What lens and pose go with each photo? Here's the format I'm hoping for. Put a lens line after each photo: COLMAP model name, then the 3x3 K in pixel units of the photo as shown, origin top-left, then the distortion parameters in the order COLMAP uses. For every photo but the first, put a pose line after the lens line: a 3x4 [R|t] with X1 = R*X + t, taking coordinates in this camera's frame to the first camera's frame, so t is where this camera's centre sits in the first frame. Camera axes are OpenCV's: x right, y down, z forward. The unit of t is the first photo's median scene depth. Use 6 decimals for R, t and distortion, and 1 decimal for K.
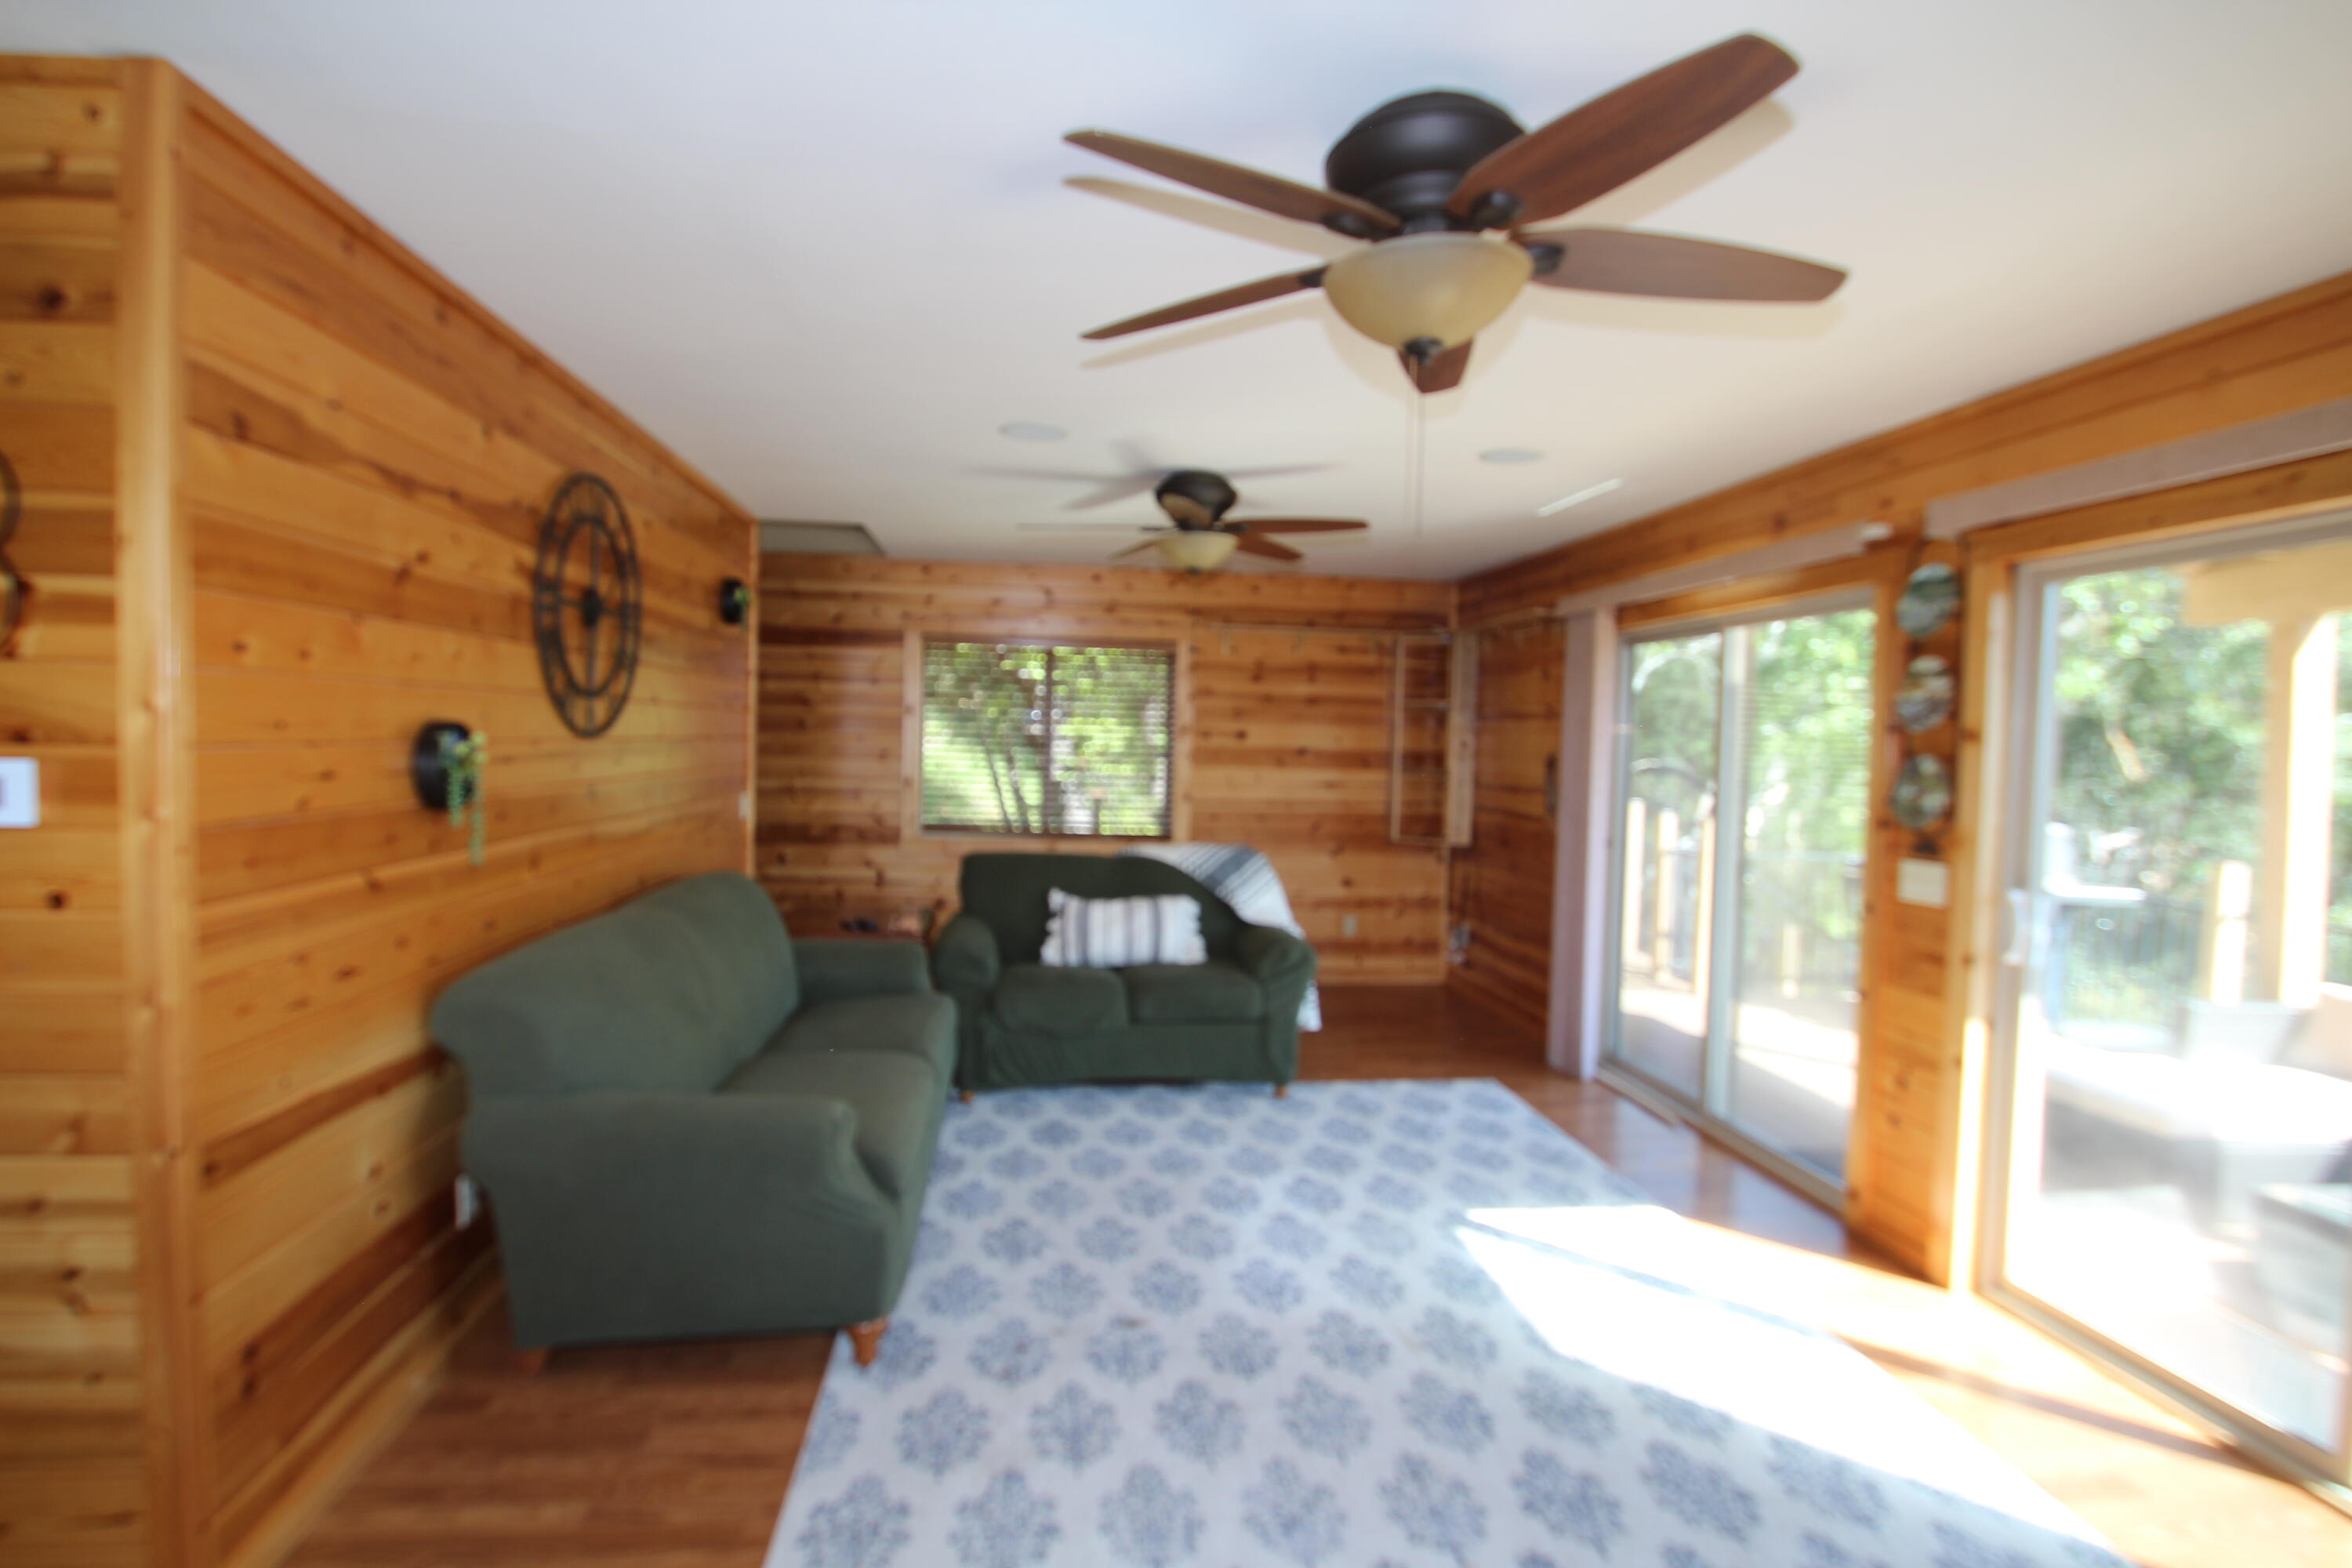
lens RADIAL K [[1192.4, 0, 1172.9], [0, 1192.4, 785.2], [0, 0, 1]] dist [-0.005210, -0.002540]
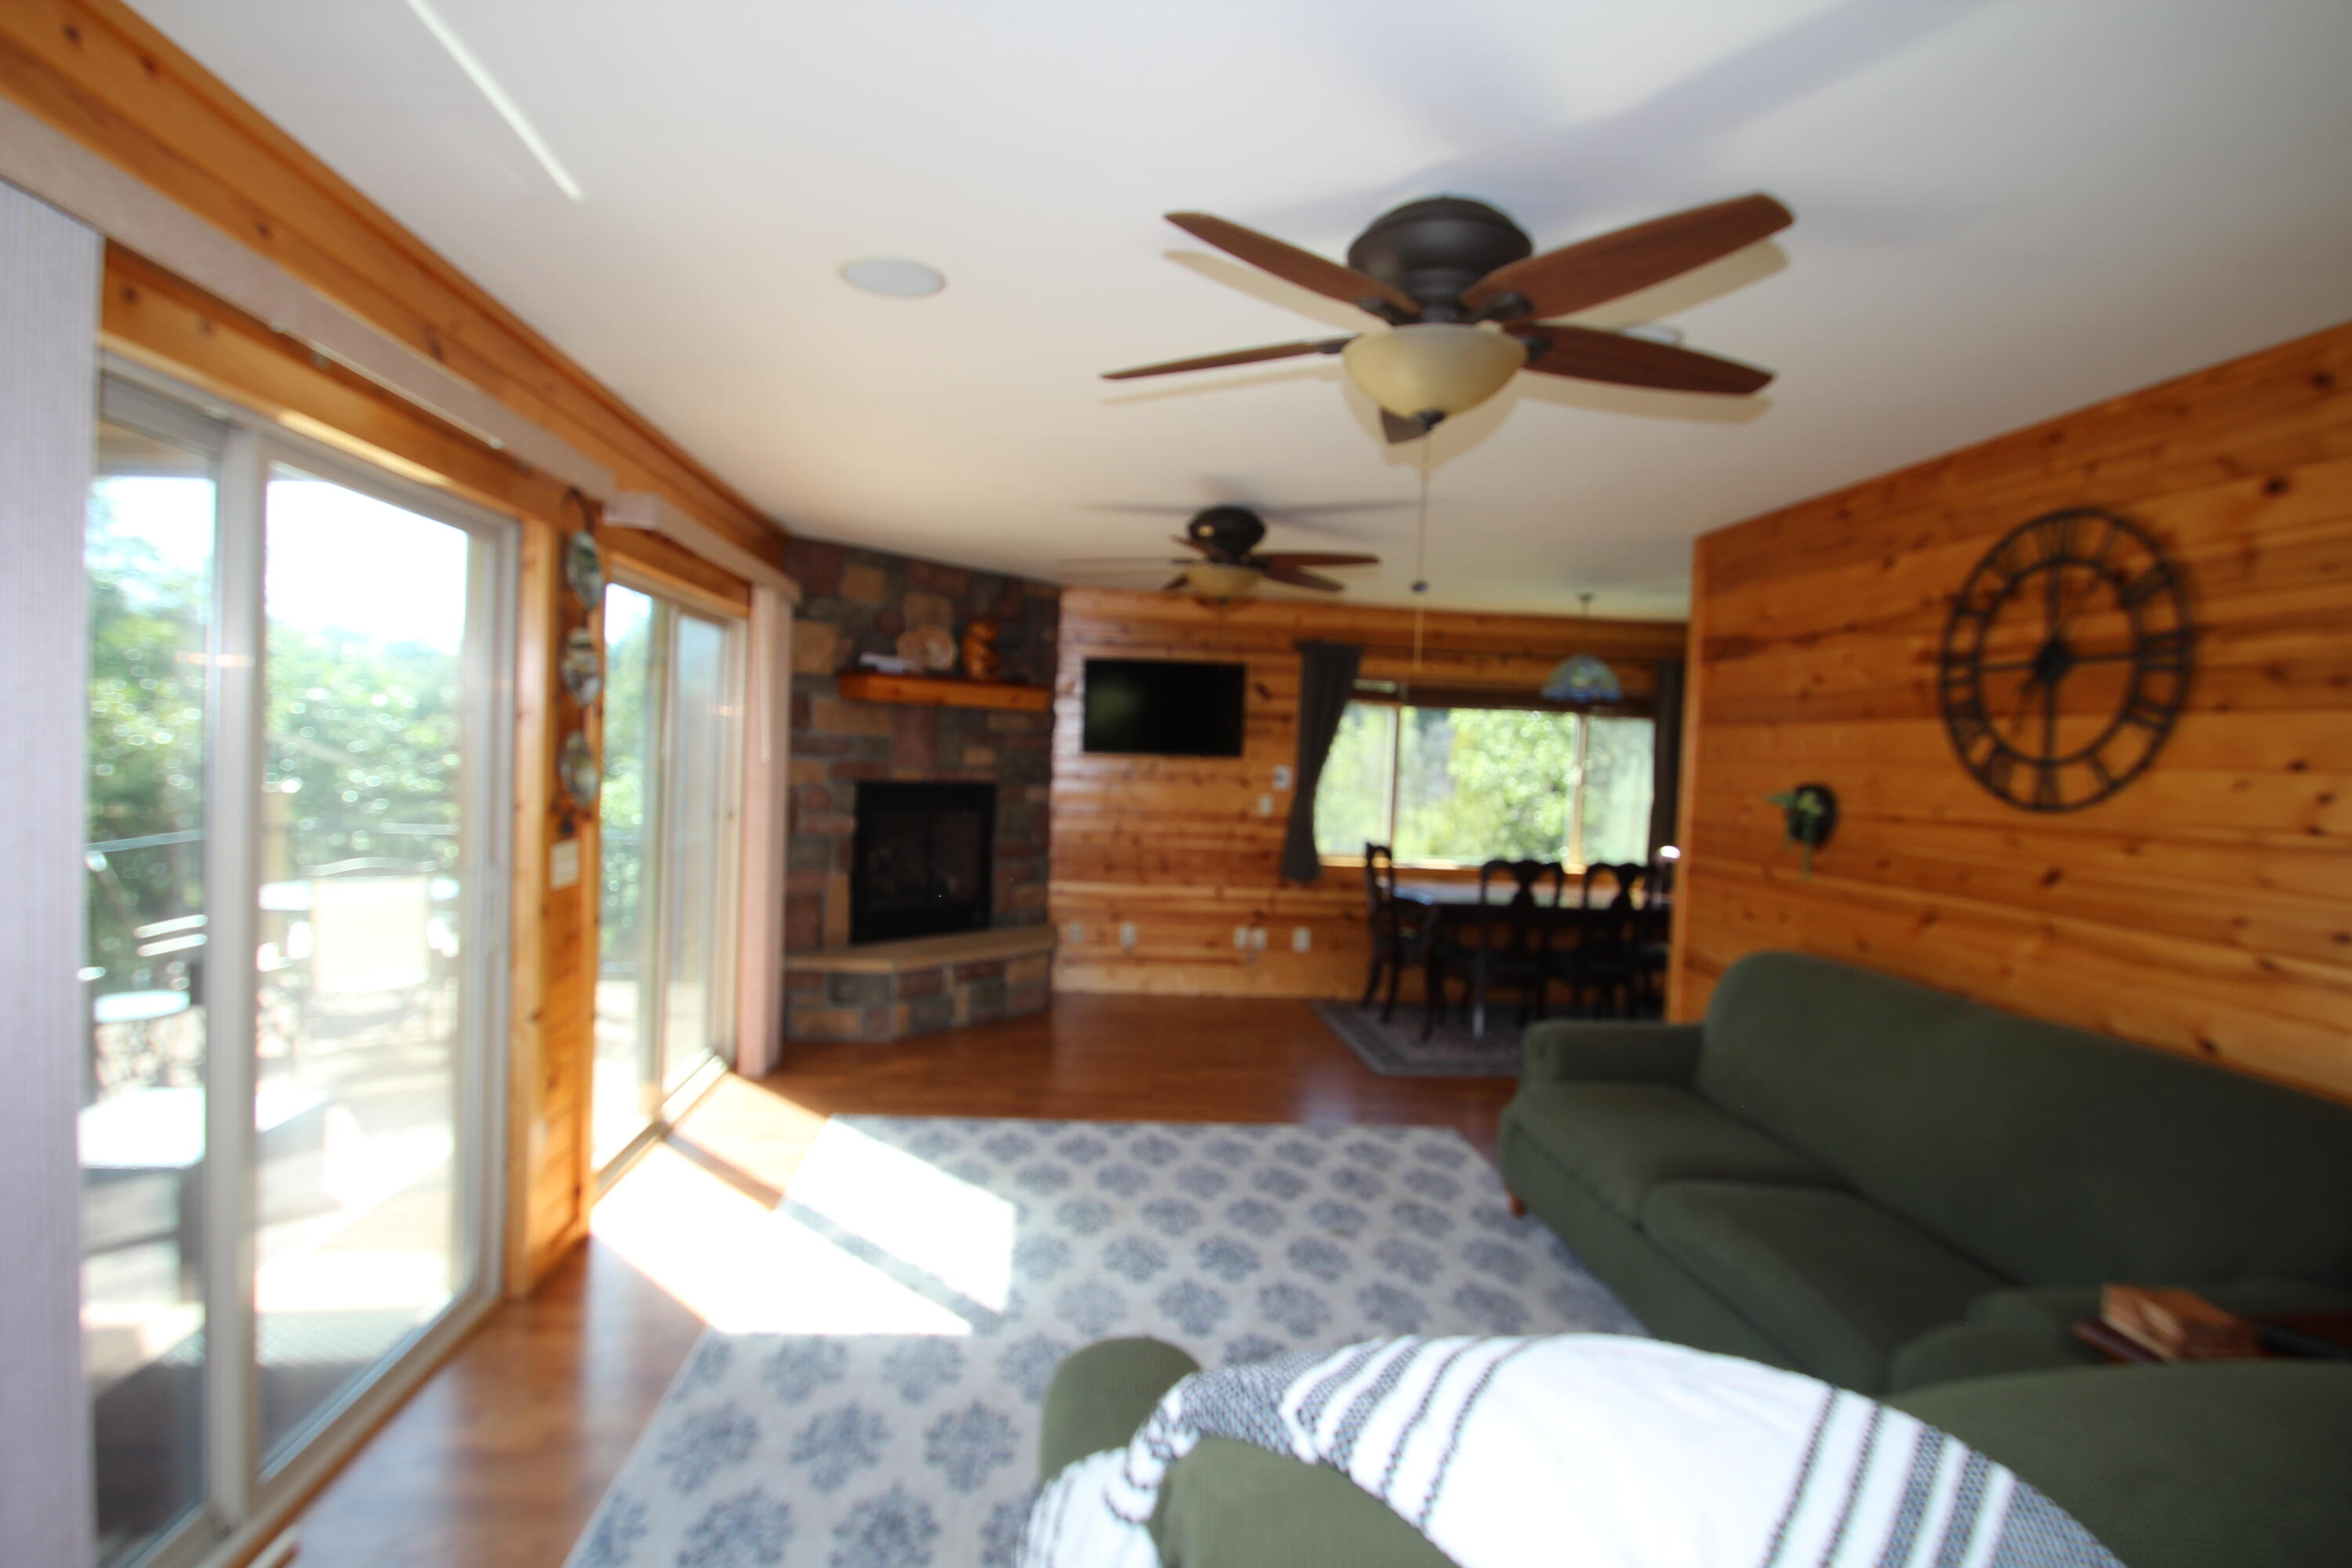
lens RADIAL K [[1192.4, 0, 1172.5], [0, 1192.4, 786.6], [0, 0, 1]] dist [-0.005210, -0.002540]
pose [[-0.997427, -0.068407, 0.021429, 0.144655], [-0.066739, 0.995259, 0.070746, -0.090387], [-0.026167, 0.069133, -0.997264, 2.190278]]
